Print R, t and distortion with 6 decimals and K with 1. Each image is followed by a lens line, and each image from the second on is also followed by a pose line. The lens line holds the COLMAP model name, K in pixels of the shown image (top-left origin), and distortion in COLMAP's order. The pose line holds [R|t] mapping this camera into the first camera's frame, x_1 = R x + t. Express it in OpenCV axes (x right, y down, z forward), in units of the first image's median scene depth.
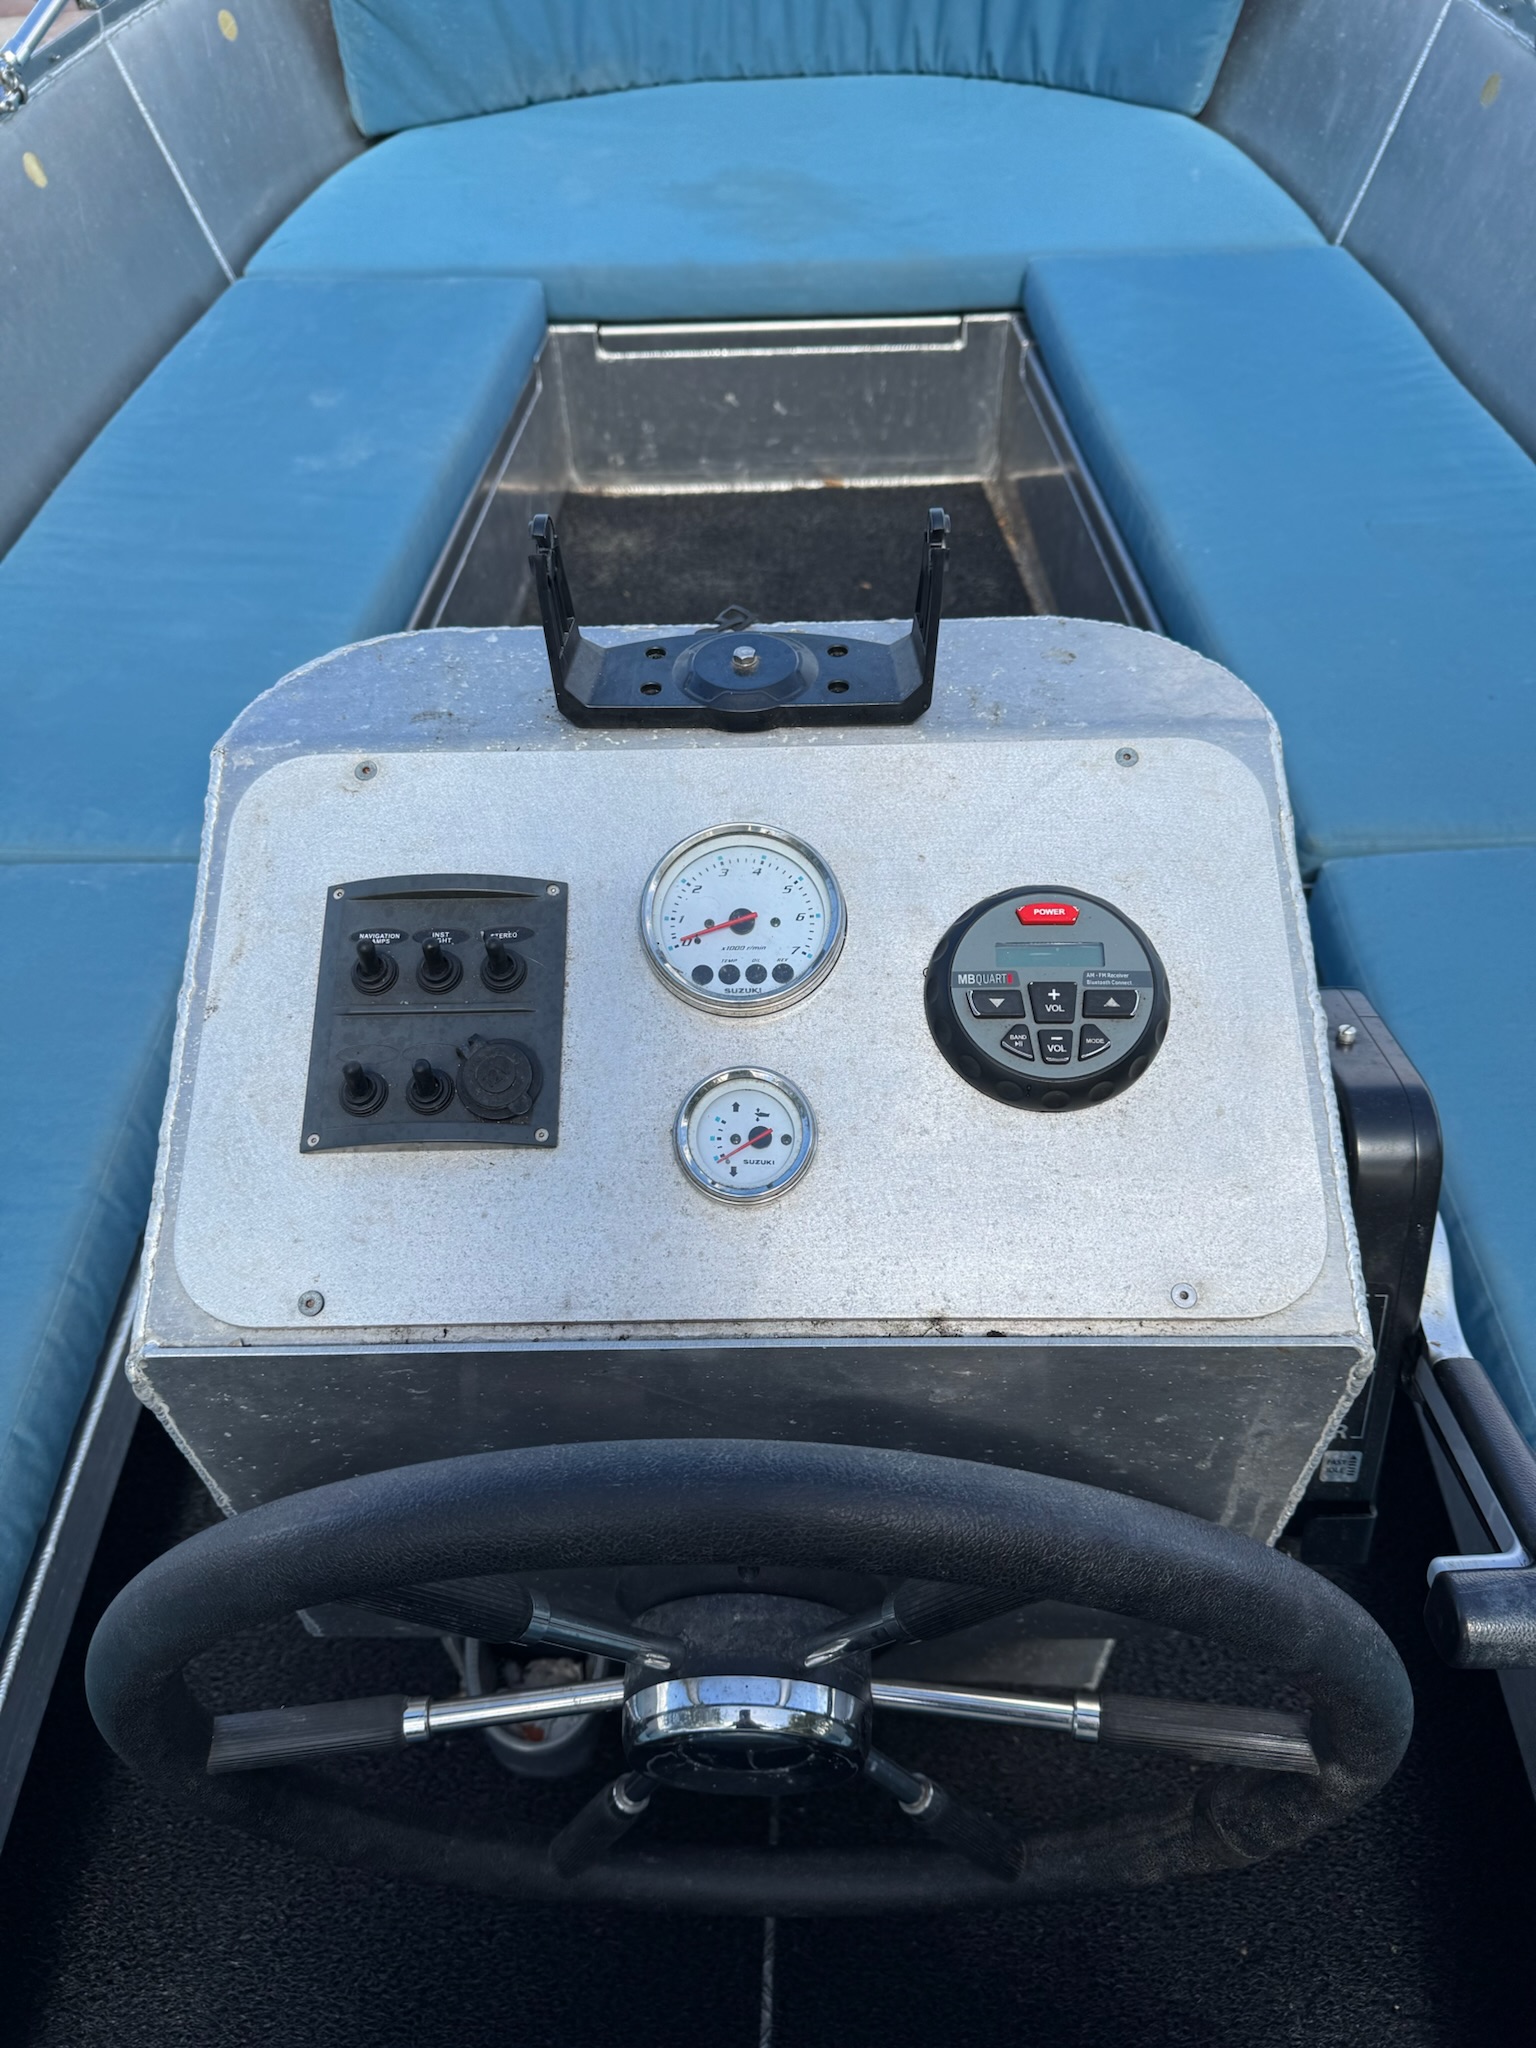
lens RADIAL K [[1452.0, 0, 767.0], [0, 1452.0, 1032.8], [0, 0, 1]] dist [0.024851, -0.036628]
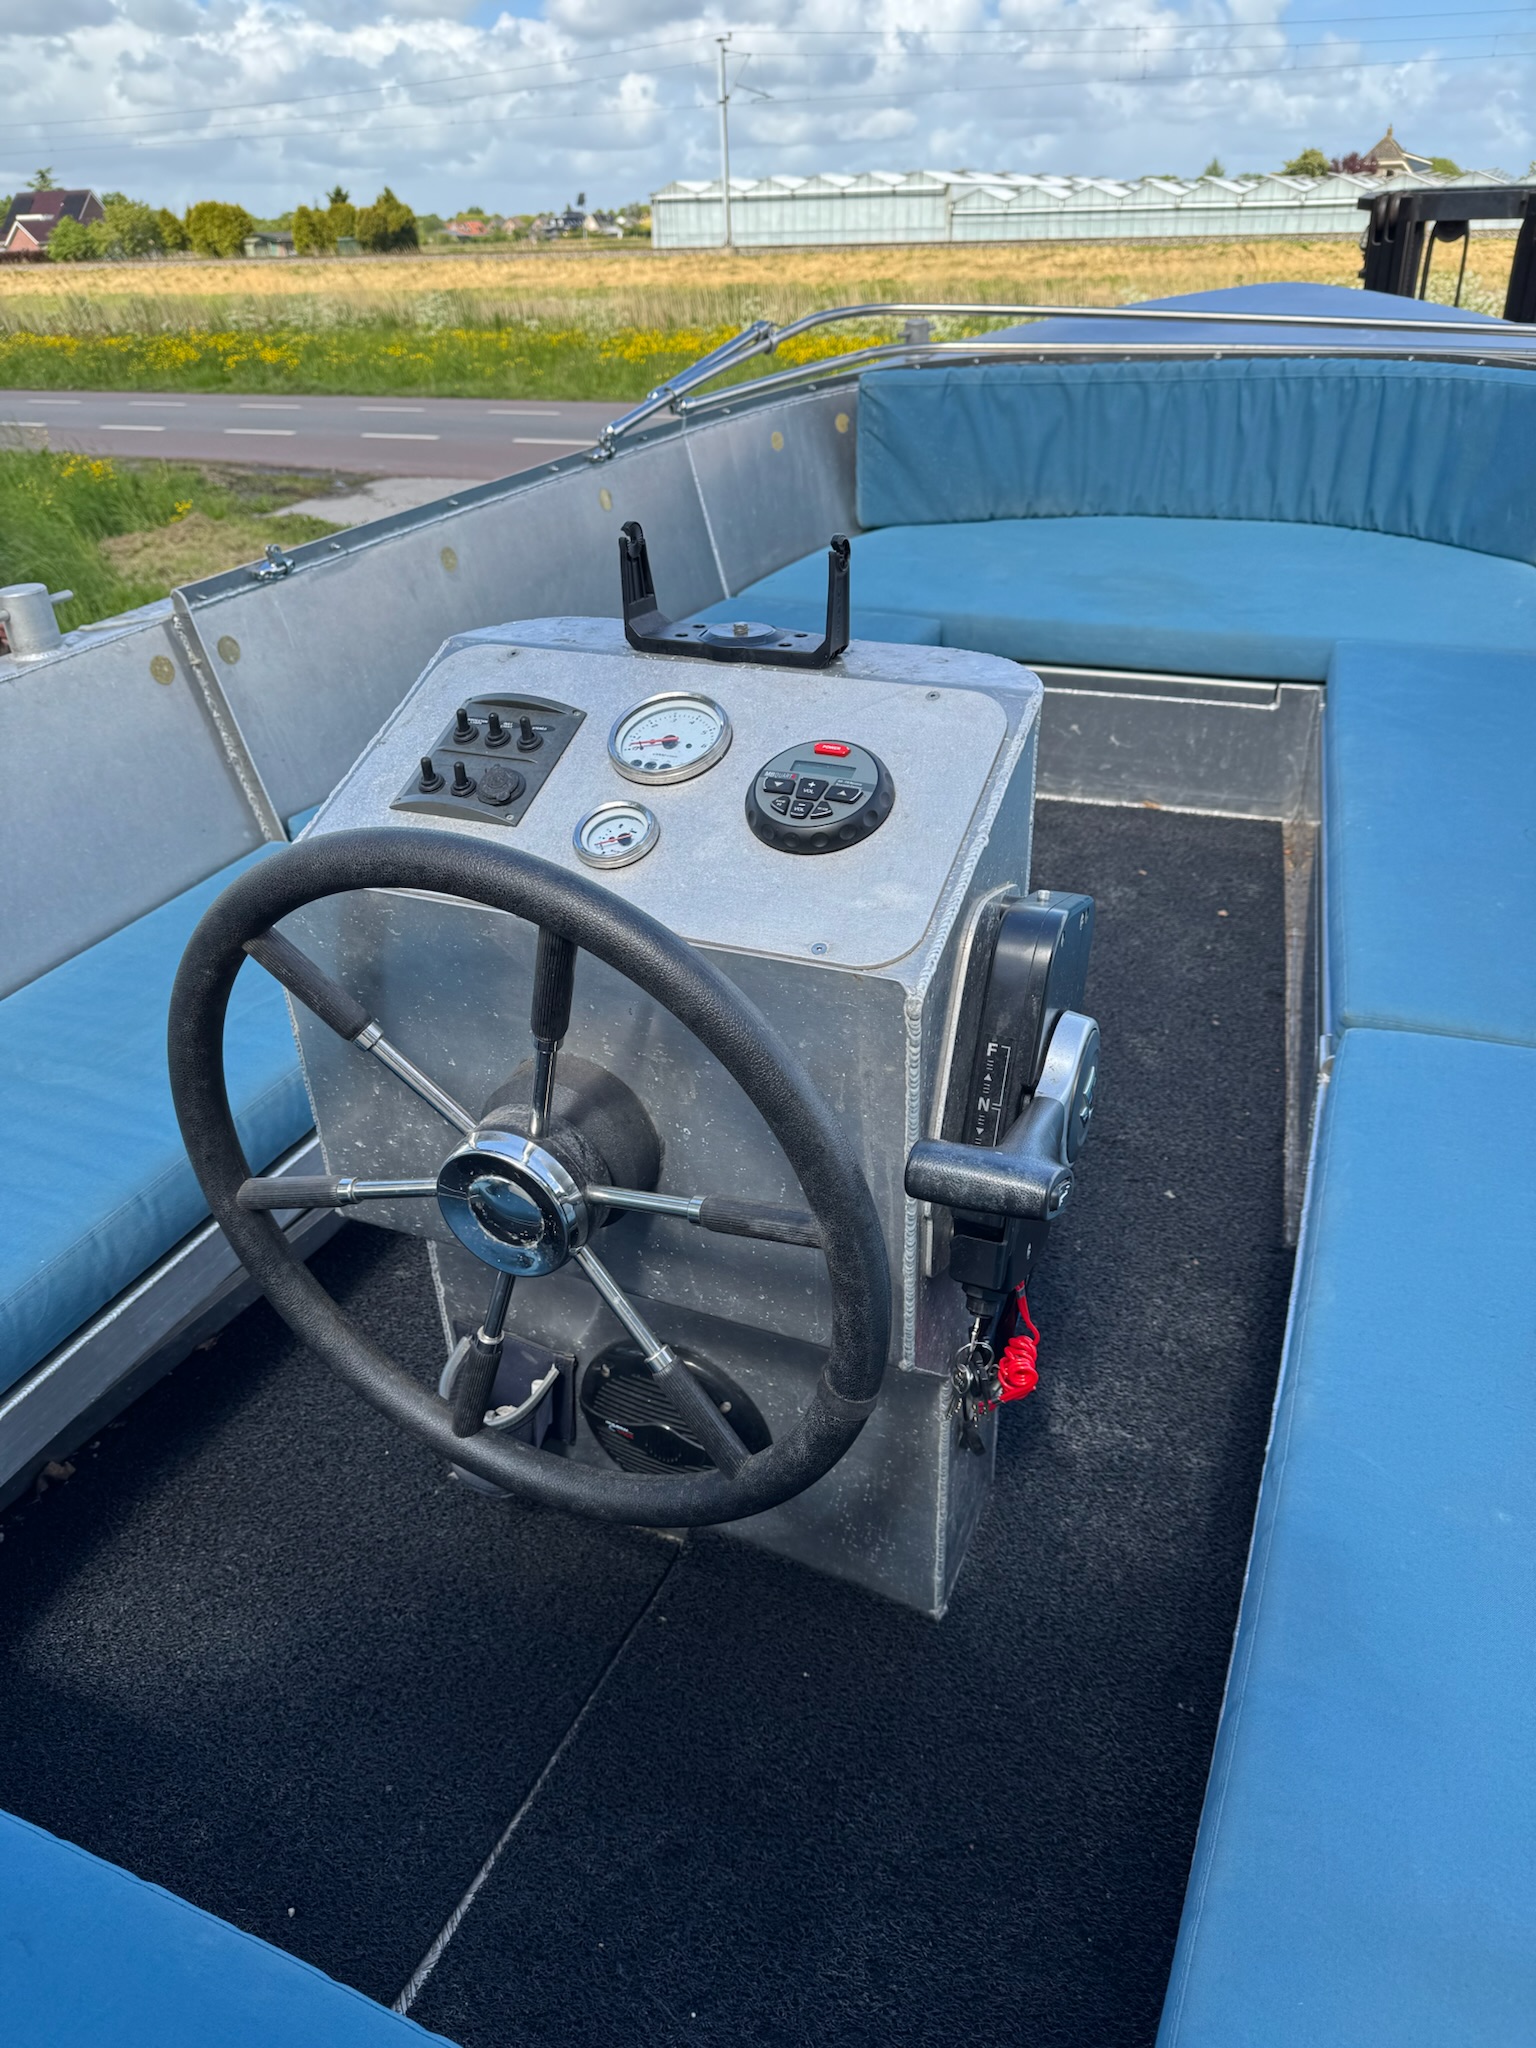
lens RADIAL K [[1452.0, 0, 768.2], [0, 1452.0, 1021.5], [0, 0, 1]] dist [0.024851, -0.036628]
pose [[0.921805, 0.194069, -0.335577, 0.424049], [-0.282712, 0.928842, -0.239428, 0.351403], [0.265233, 0.315578, 0.911078, -0.226822]]
